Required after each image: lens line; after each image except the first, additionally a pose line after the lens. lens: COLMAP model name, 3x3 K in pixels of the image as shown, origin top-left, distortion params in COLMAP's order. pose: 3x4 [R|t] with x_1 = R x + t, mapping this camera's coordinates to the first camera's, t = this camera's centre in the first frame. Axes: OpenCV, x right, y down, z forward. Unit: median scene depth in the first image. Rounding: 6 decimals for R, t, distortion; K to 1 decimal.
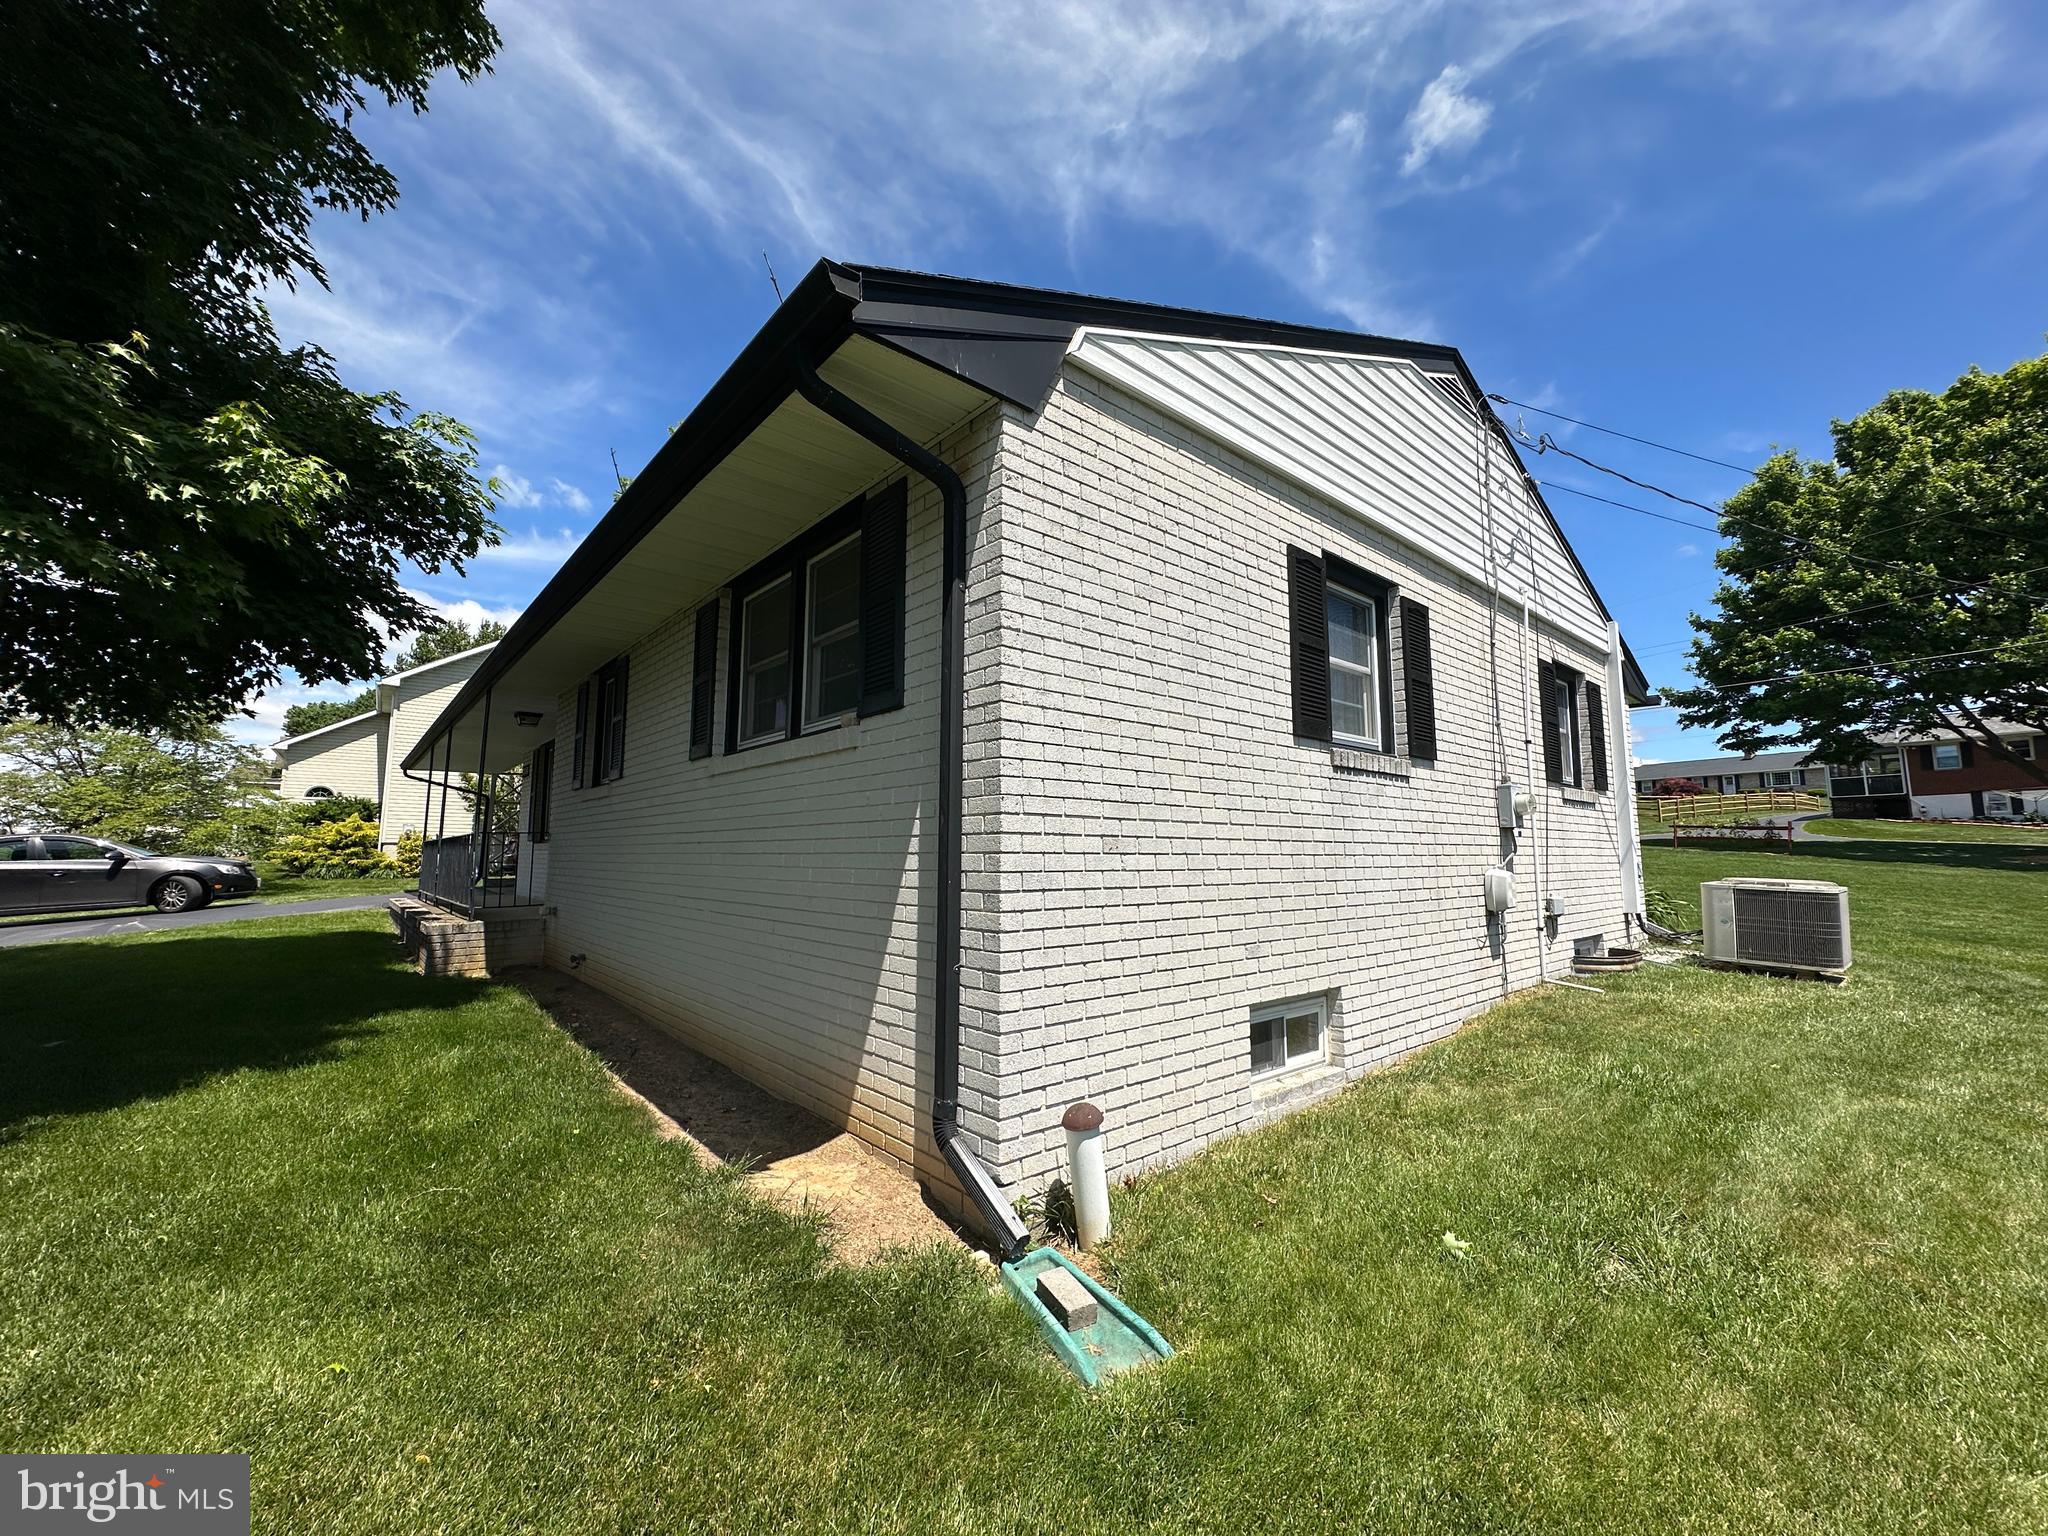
lens RADIAL K [[815.0, 0, 1029.3], [0, 815.0, 763.0], [0, 0, 1]] dist [-0.003677, 0.000200]
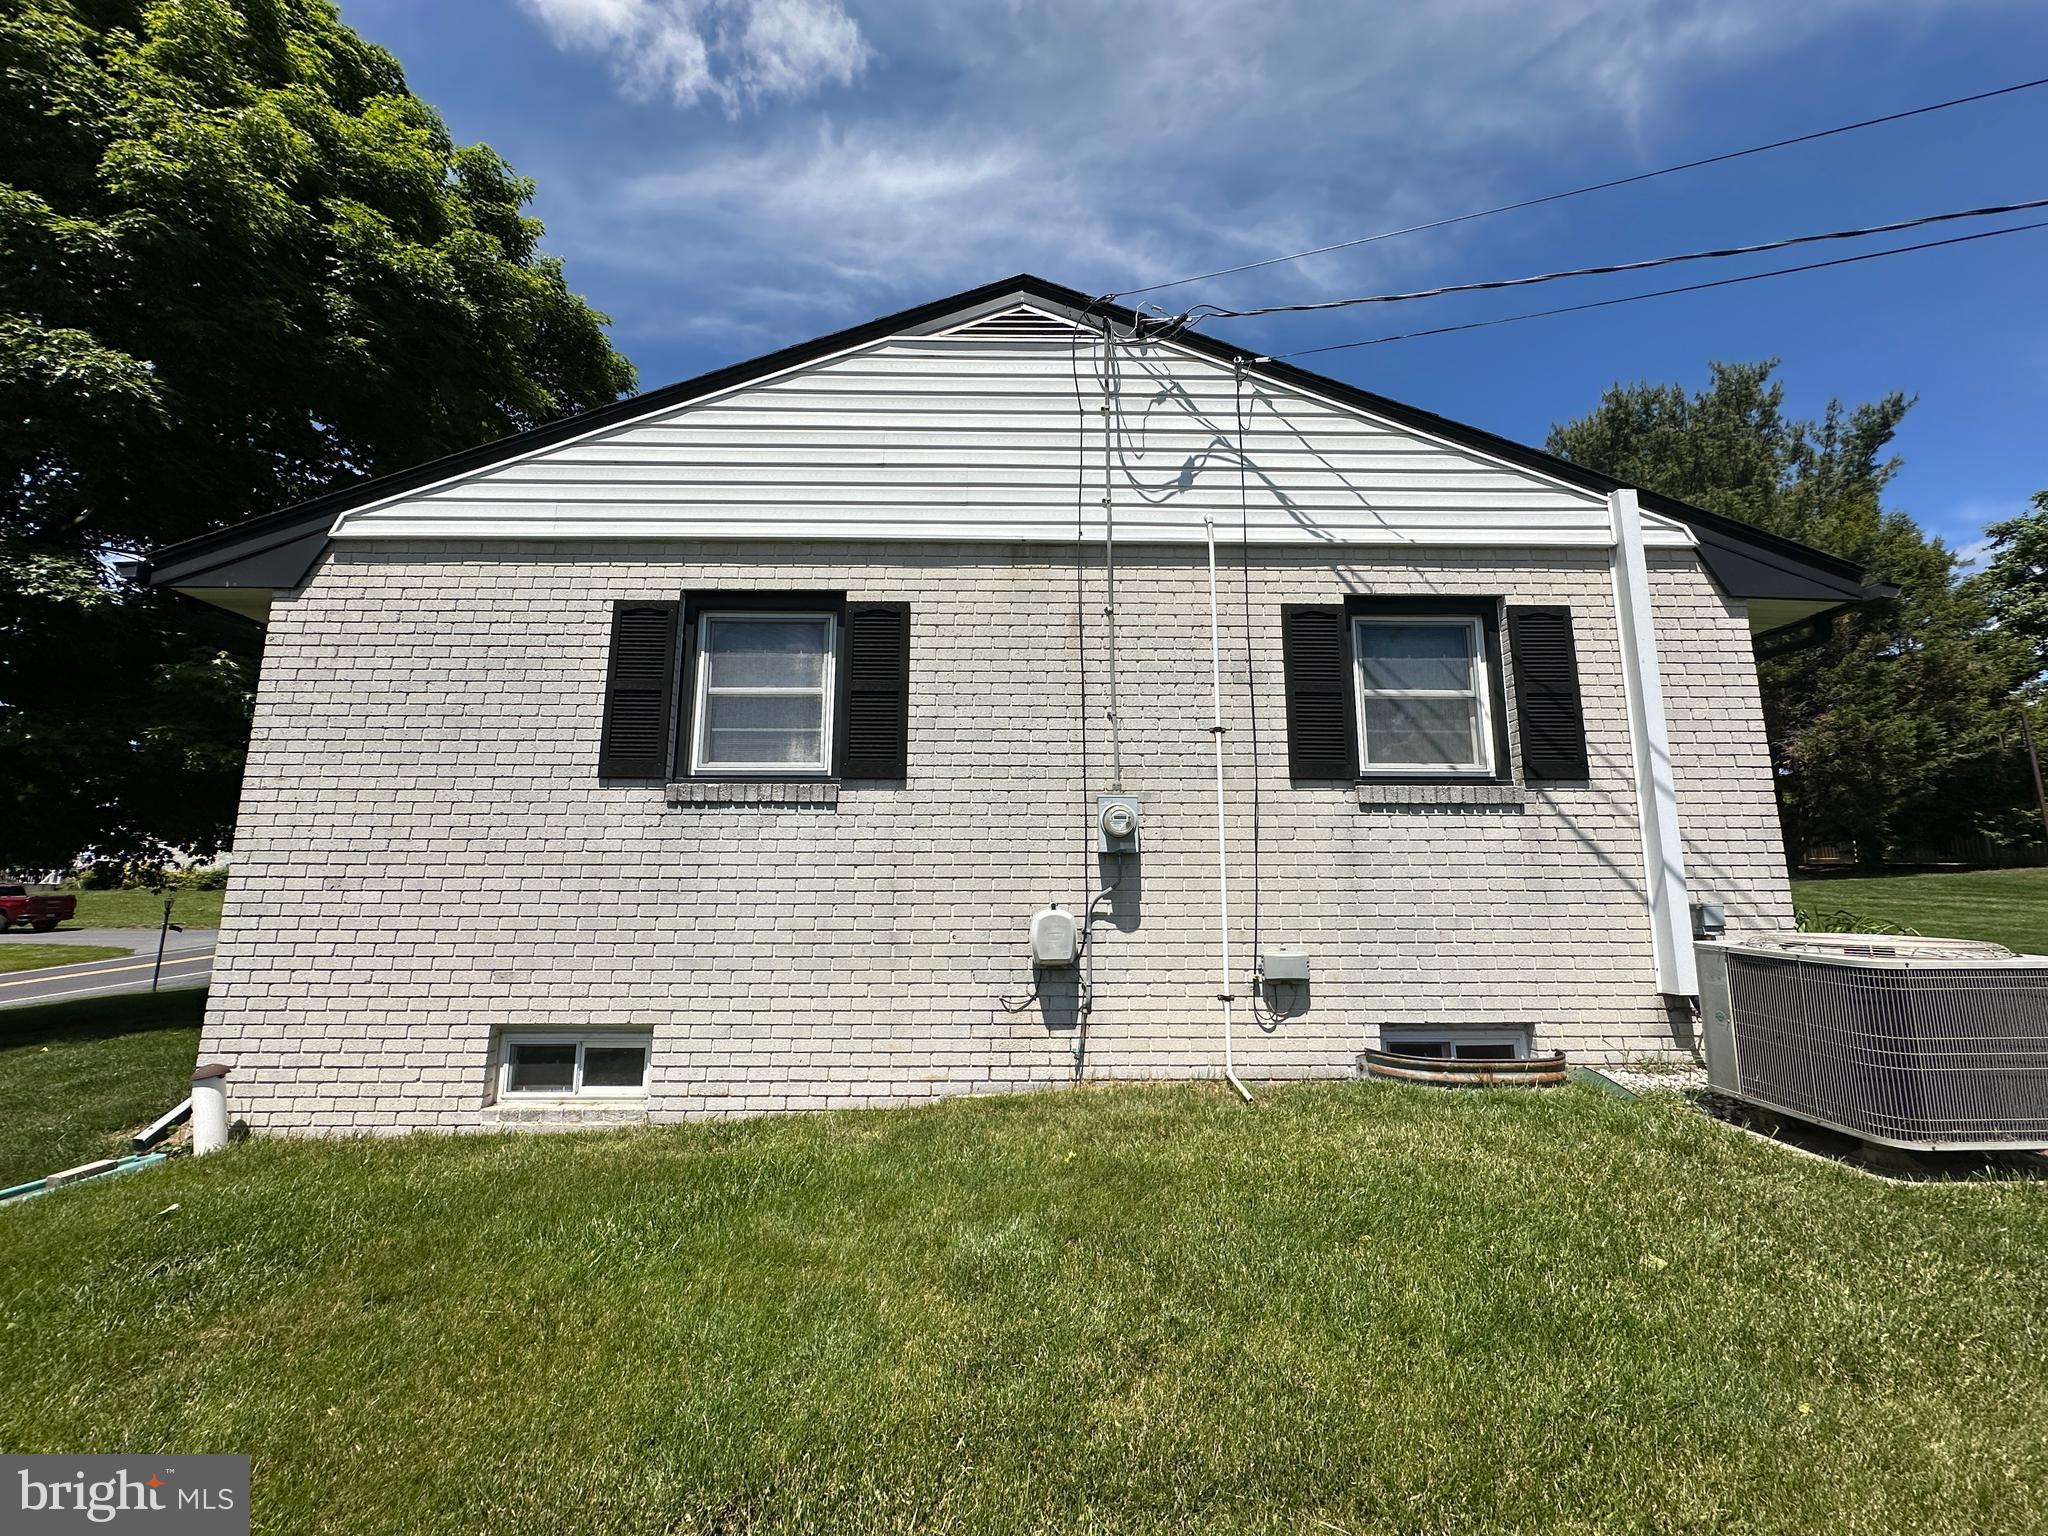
lens RADIAL K [[815.0, 0, 1037.8], [0, 815.0, 755.4], [0, 0, 1]] dist [-0.003677, 0.000200]
pose [[0.770568, -0.104382, -0.628753, 1.447632], [0.074326, 0.994484, -0.074008, 0.058193], [0.633010, 0.010296, 0.774075, 0.537726]]
